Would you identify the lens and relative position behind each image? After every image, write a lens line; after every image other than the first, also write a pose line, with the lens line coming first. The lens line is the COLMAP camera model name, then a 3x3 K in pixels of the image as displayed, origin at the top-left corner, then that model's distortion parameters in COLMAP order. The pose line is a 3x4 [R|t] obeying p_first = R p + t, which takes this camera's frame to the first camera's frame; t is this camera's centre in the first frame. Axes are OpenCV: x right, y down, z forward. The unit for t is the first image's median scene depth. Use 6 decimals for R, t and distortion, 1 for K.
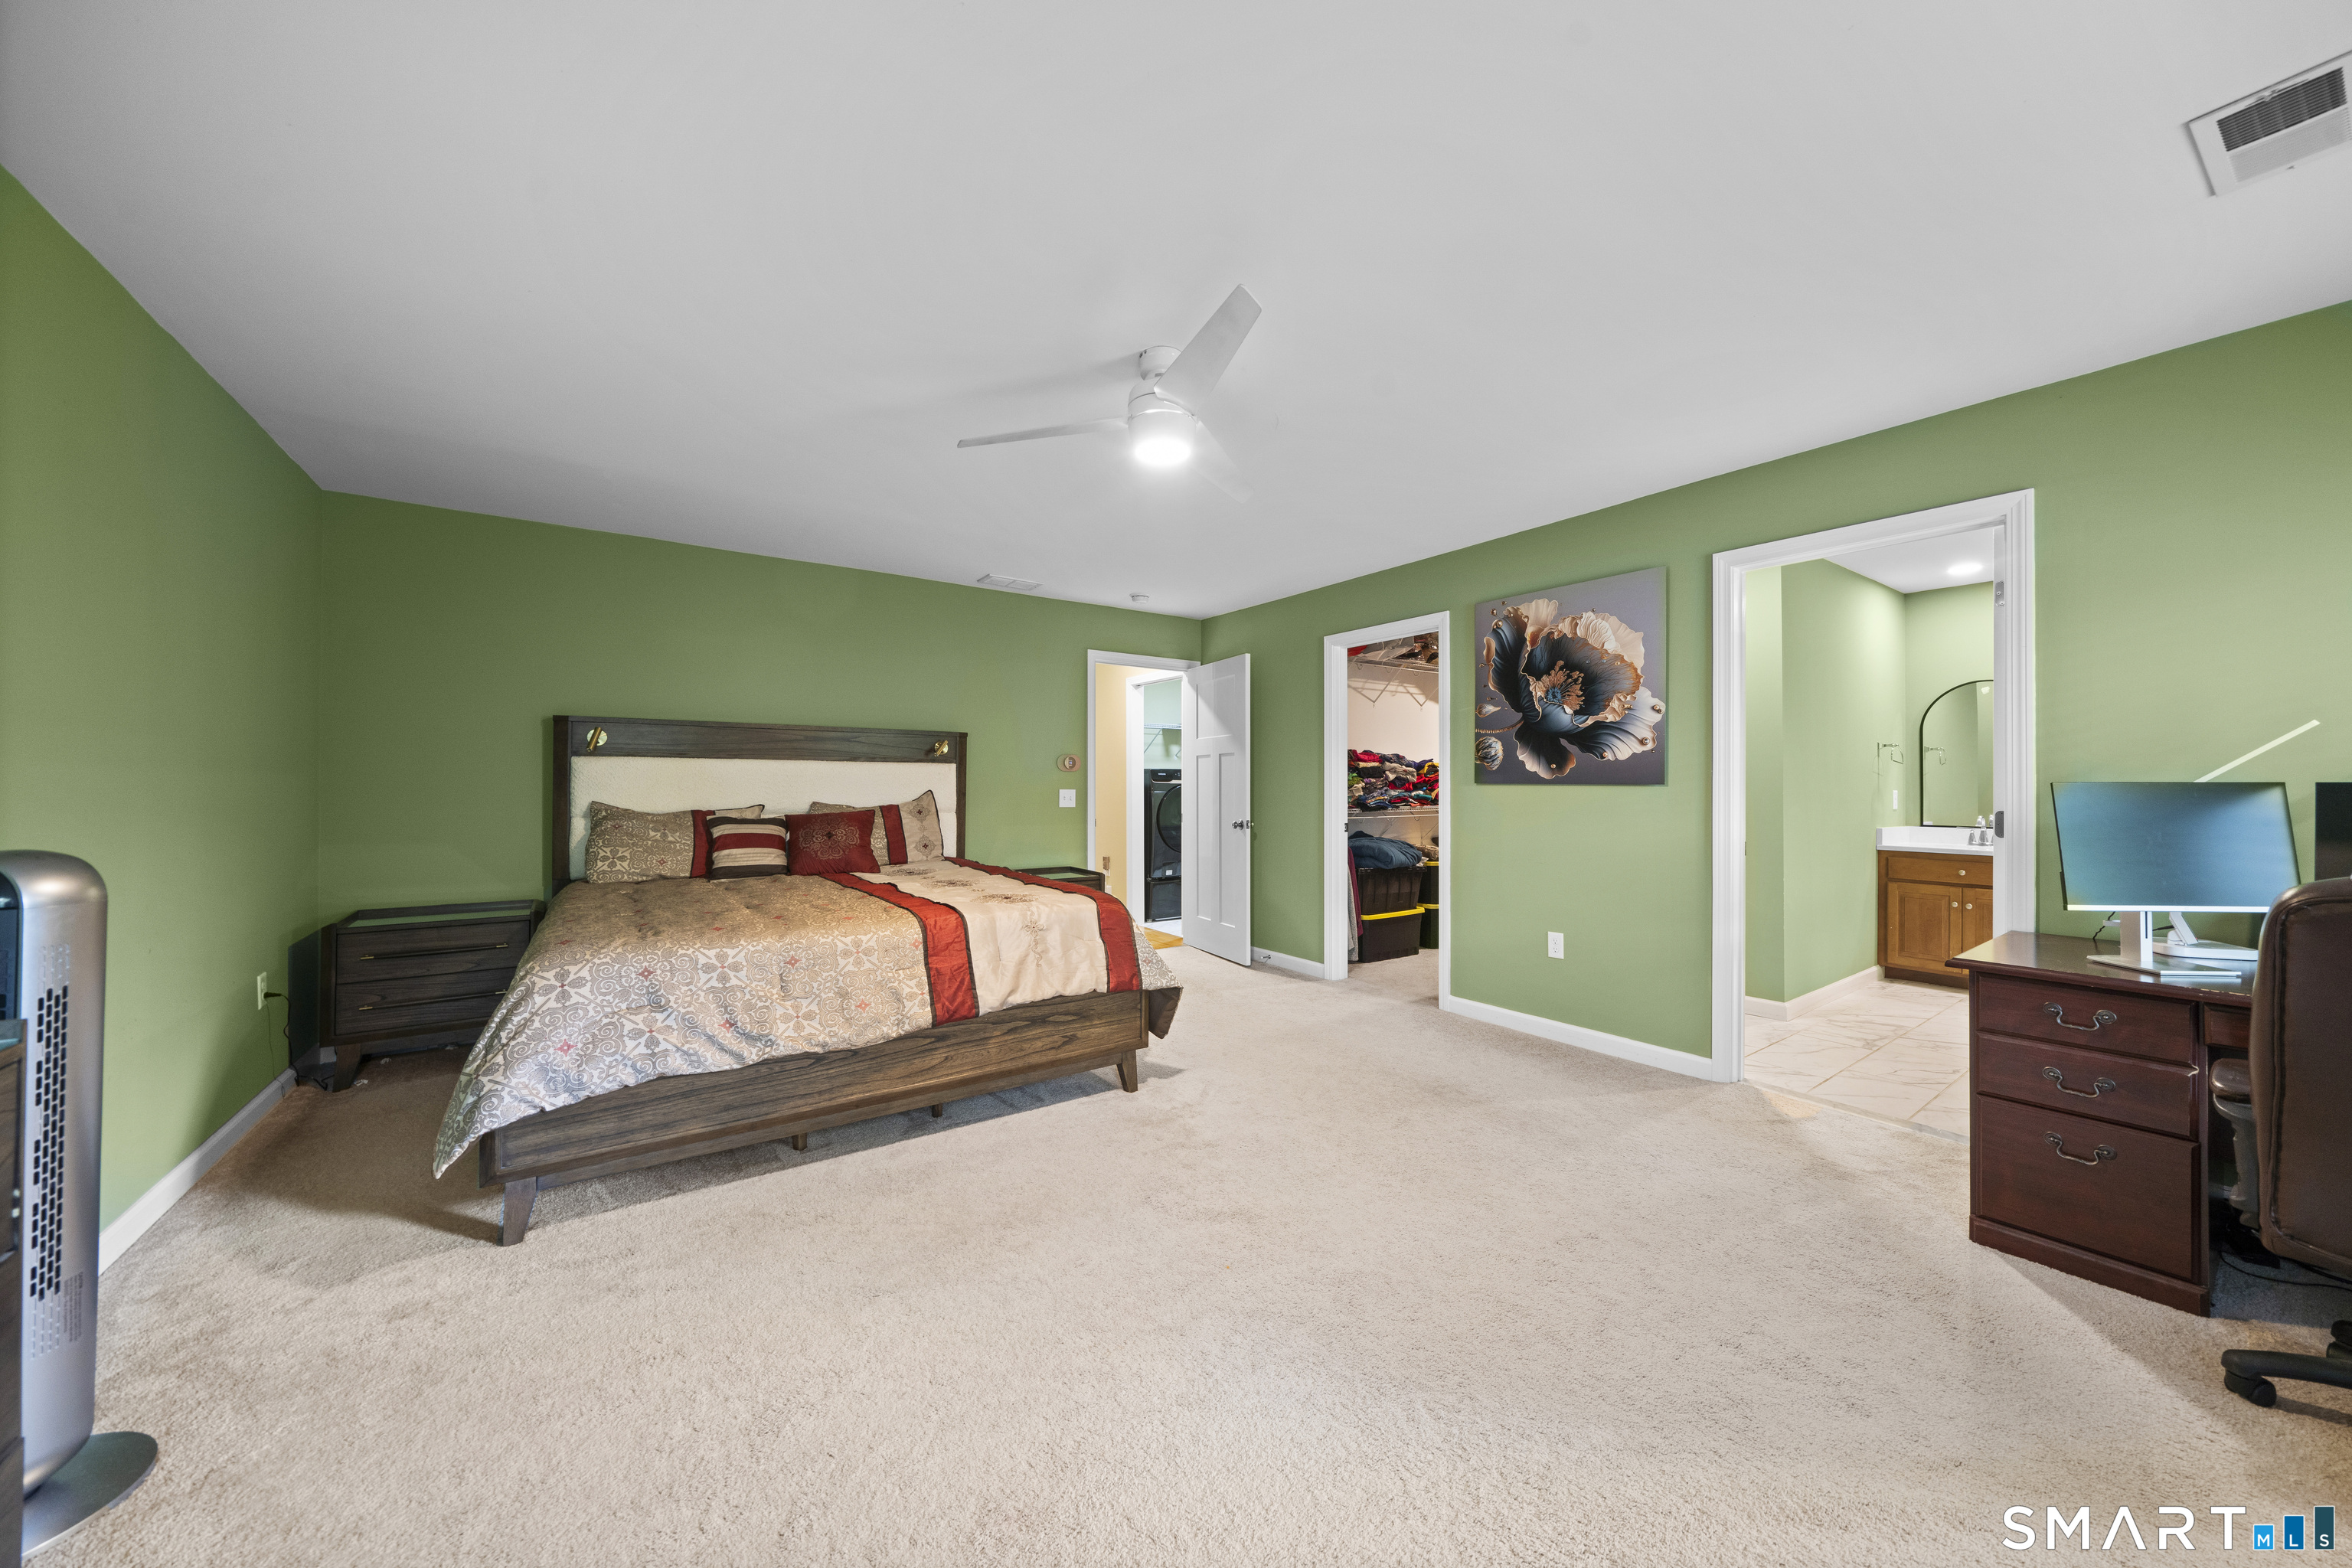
lens RADIAL K [[811.6, 0, 1193.5], [0, 811.6, 781.7], [0, 0, 1]] dist [-0.011499, 0.000755]
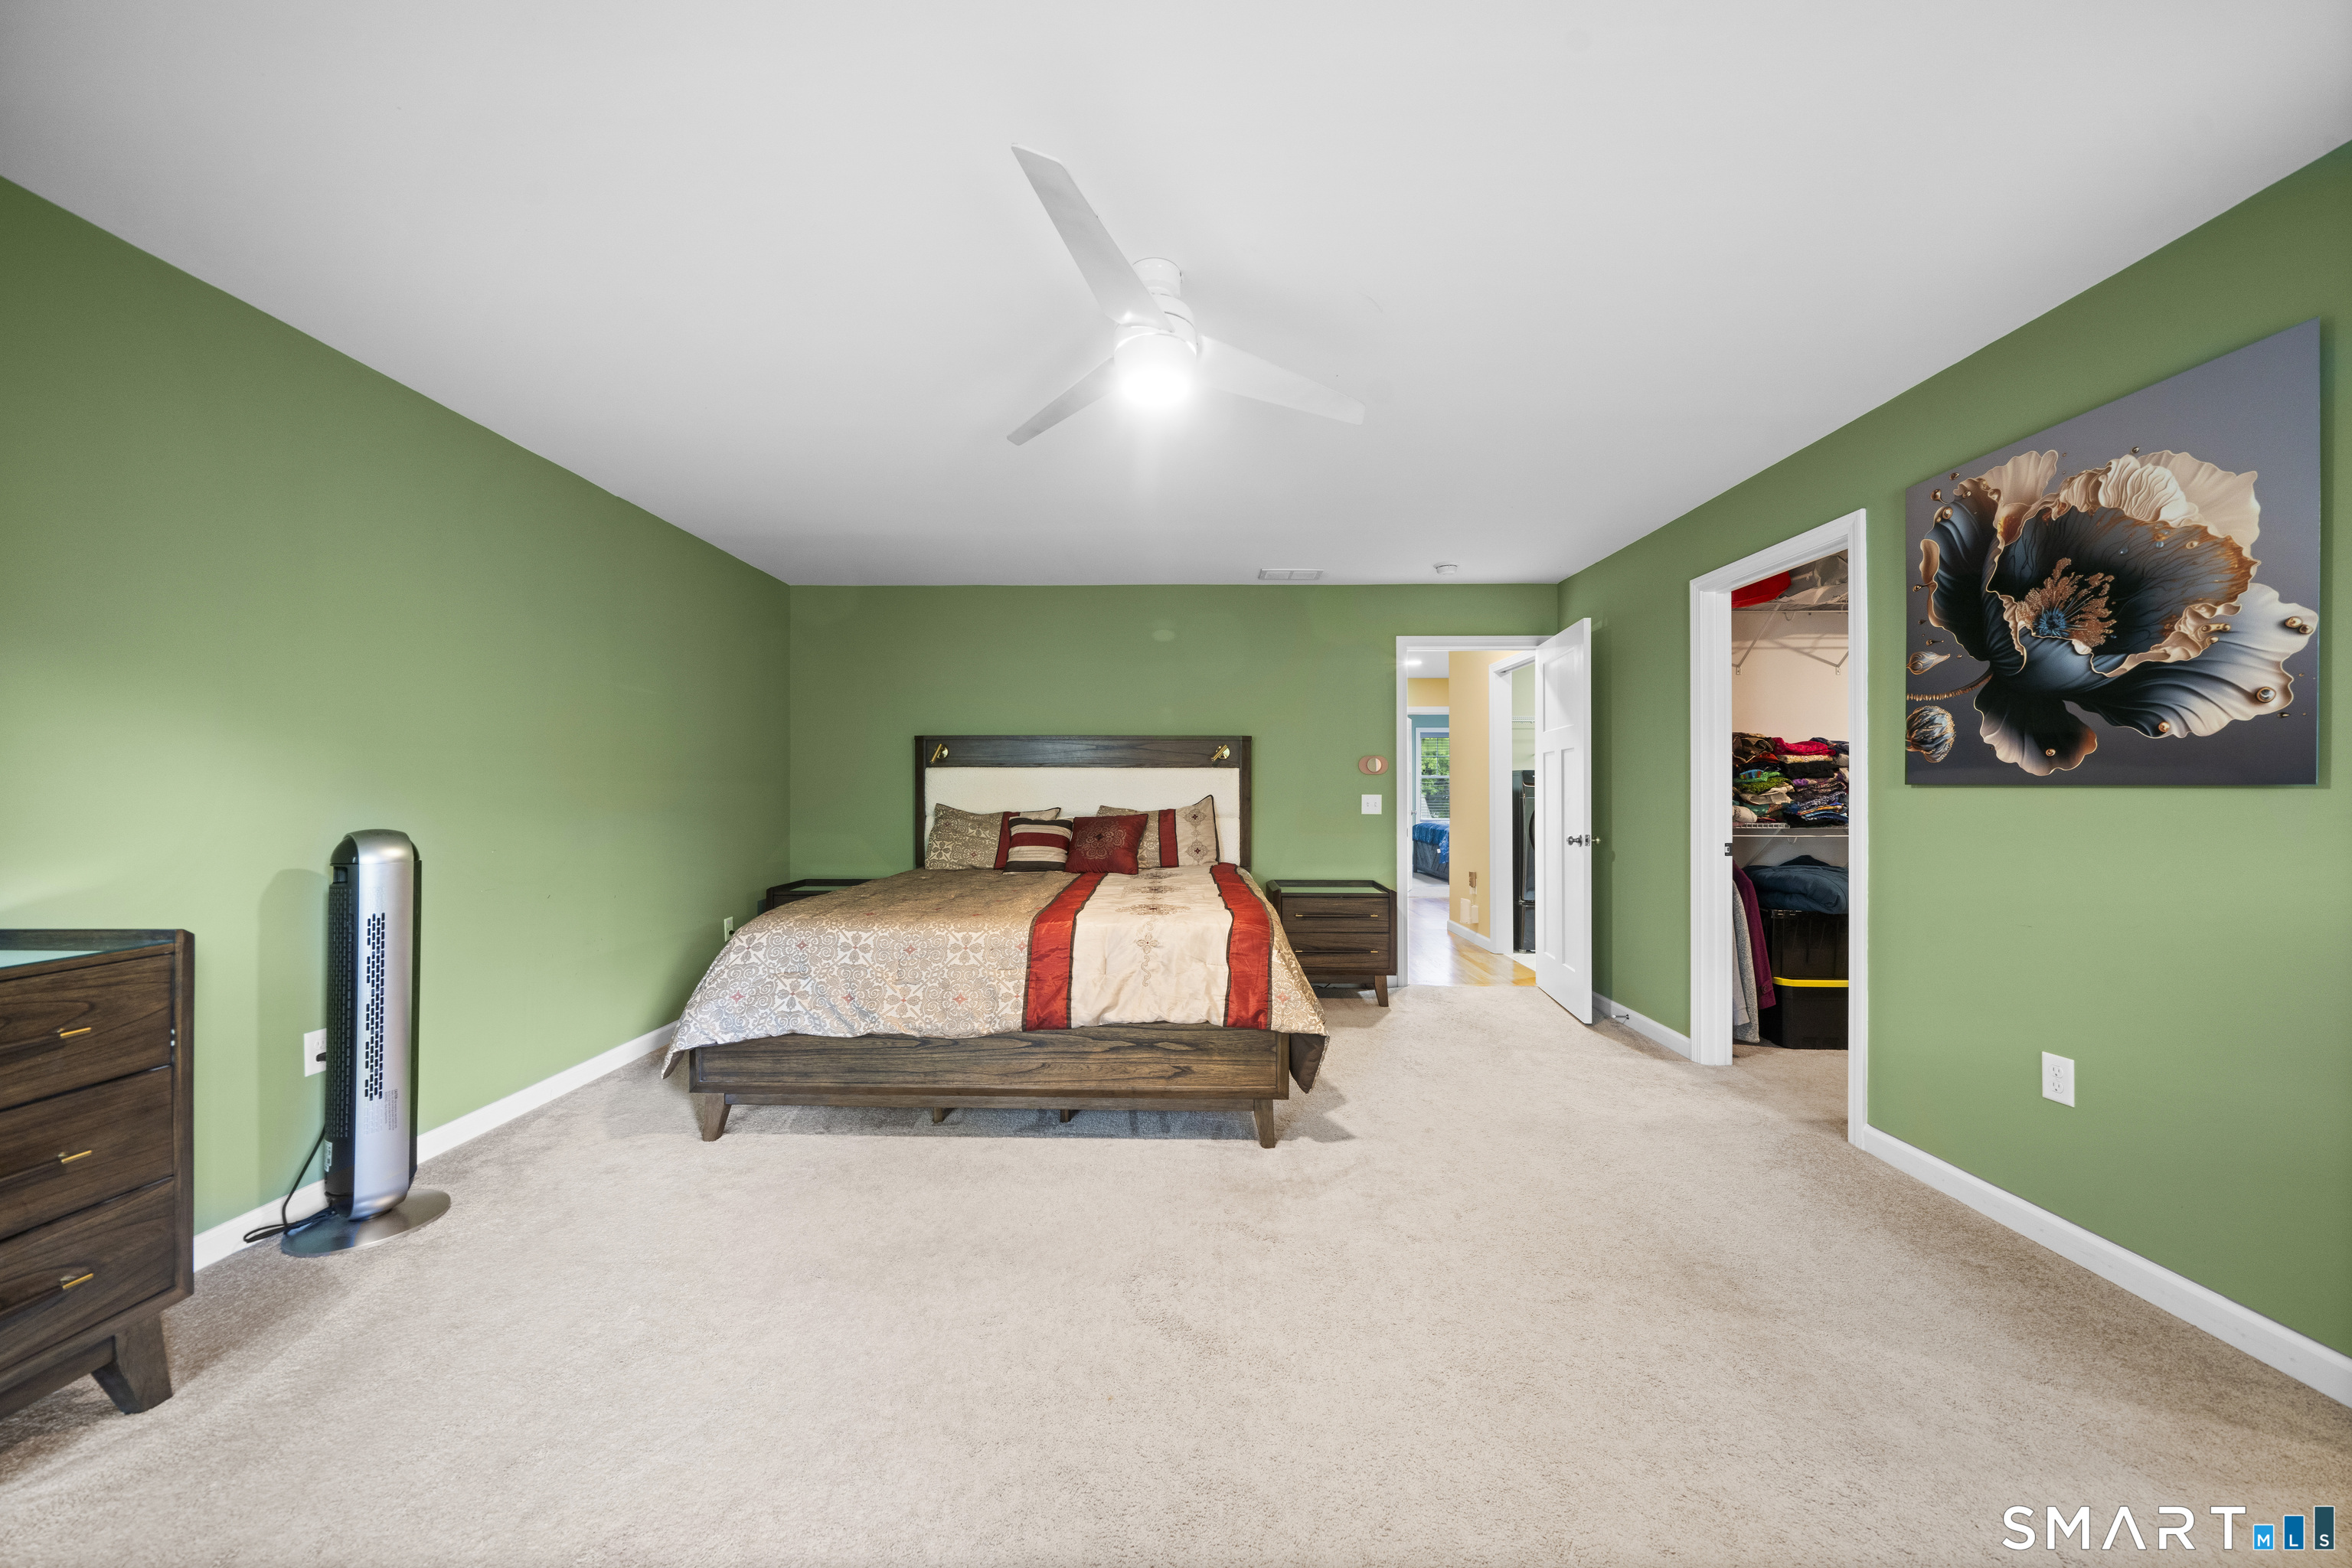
lens RADIAL K [[811.6, 0, 1171.8], [0, 811.6, 791.0], [0, 0, 1]] dist [-0.011499, 0.000755]
pose [[0.804715, -0.001513, -0.593660, 0.290712], [0.004400, 0.999984, 0.003416, 0.002517], [0.593645, -0.005361, 0.804709, 0.210479]]
